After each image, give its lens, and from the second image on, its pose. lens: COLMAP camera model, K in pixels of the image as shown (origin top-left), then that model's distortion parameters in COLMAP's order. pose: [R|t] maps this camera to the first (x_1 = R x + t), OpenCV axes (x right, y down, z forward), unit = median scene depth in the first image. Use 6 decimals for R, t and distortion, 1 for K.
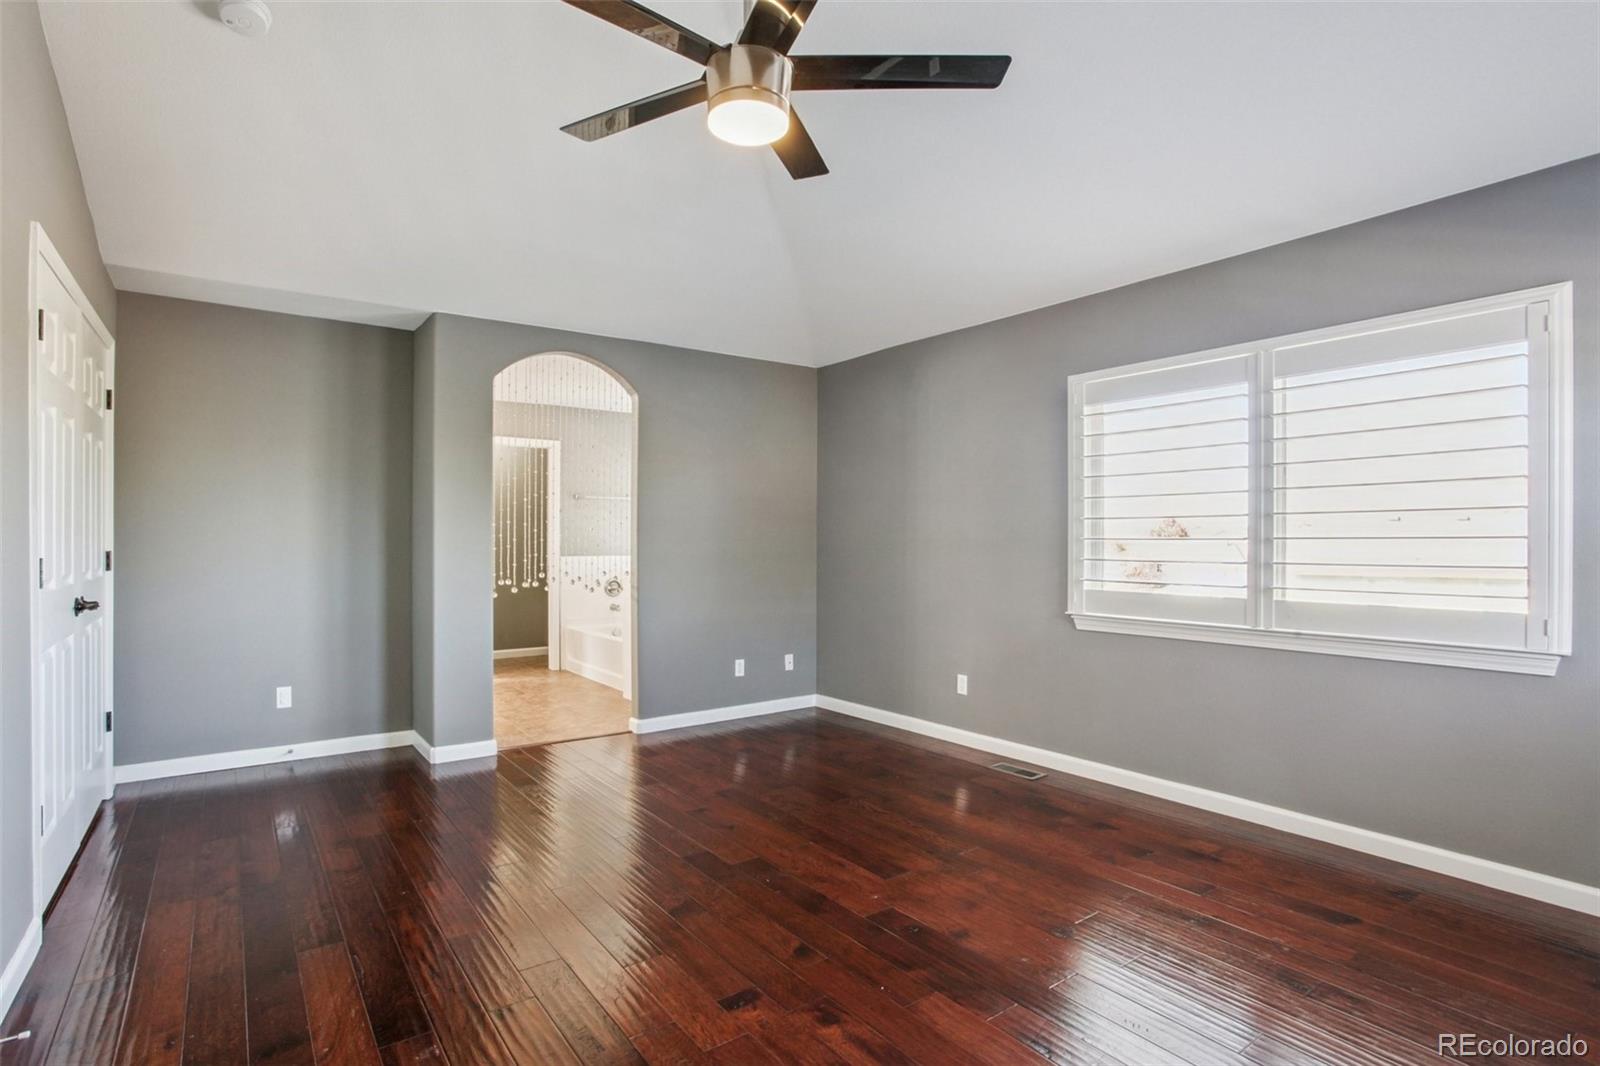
lens RADIAL K [[790.8, 0, 783.5], [0, 790.8, 537.7], [0, 0, 1]] dist [-0.078956, 0.035054]
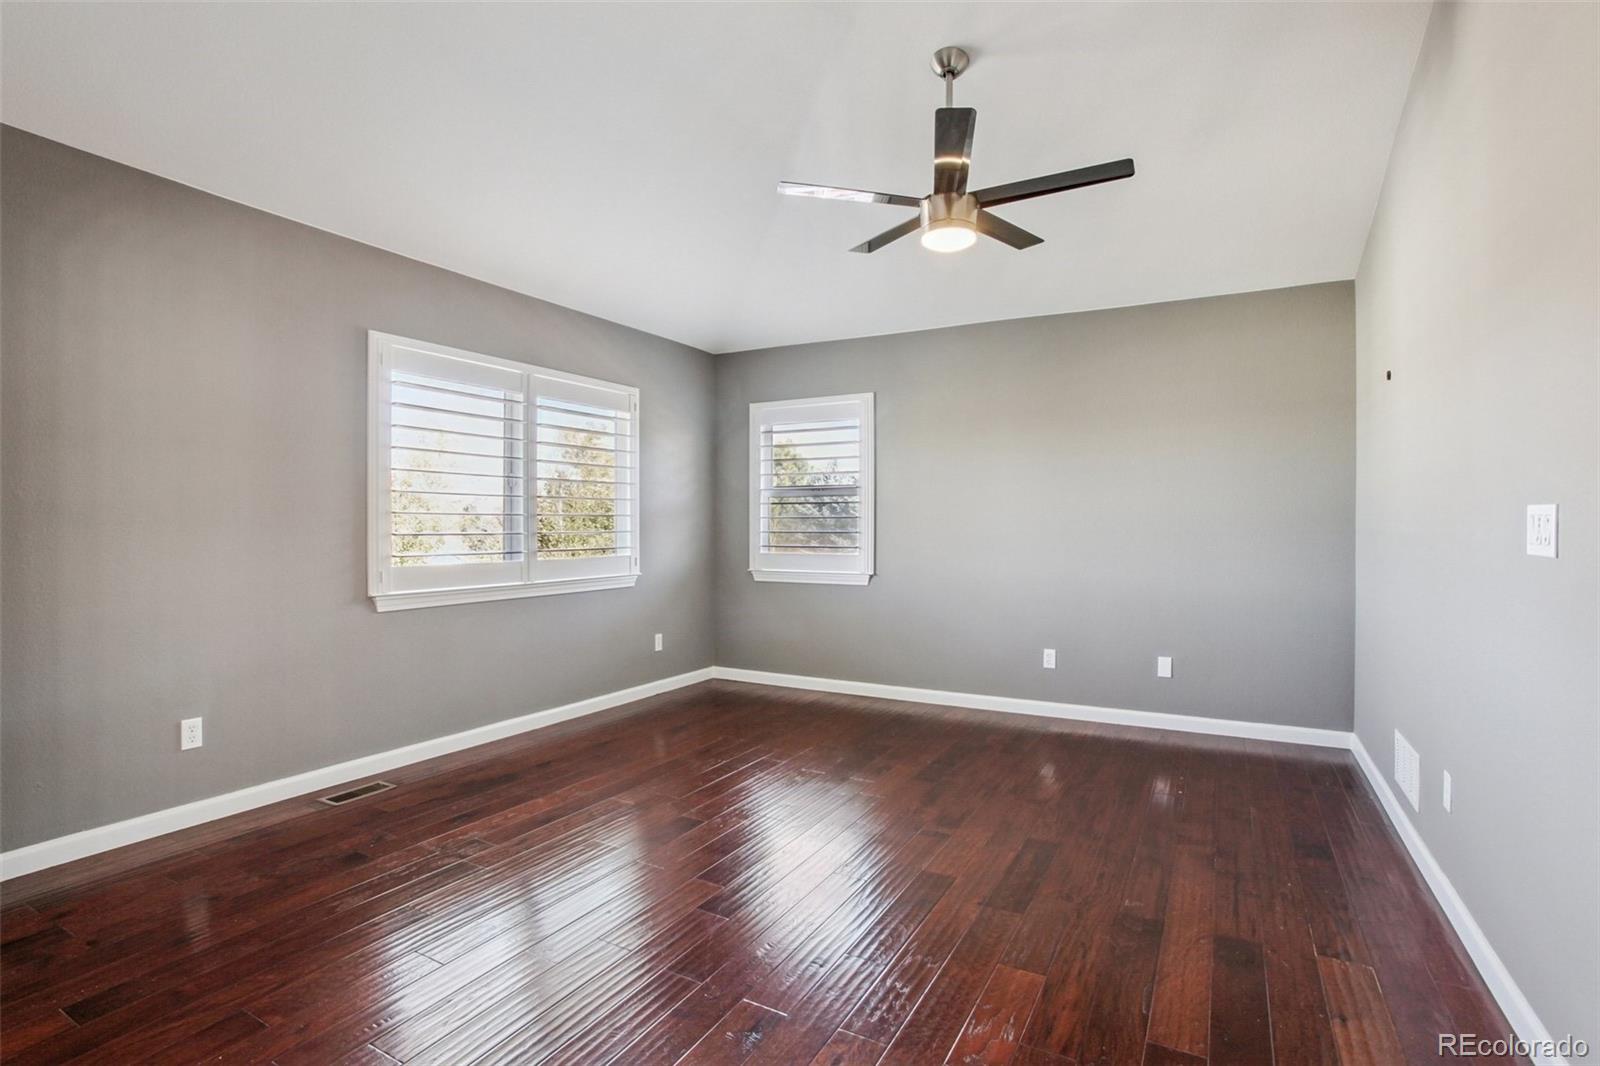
lens RADIAL K [[790.8, 0, 783.5], [0, 790.8, 537.7], [0, 0, 1]] dist [-0.078956, 0.035054]
pose [[-0.417958, -0.018196, 0.908284, -0.673320], [-0.007133, 0.999834, 0.016747, 0.012554], [-0.908439, 0.000521, -0.418018, 1.004545]]
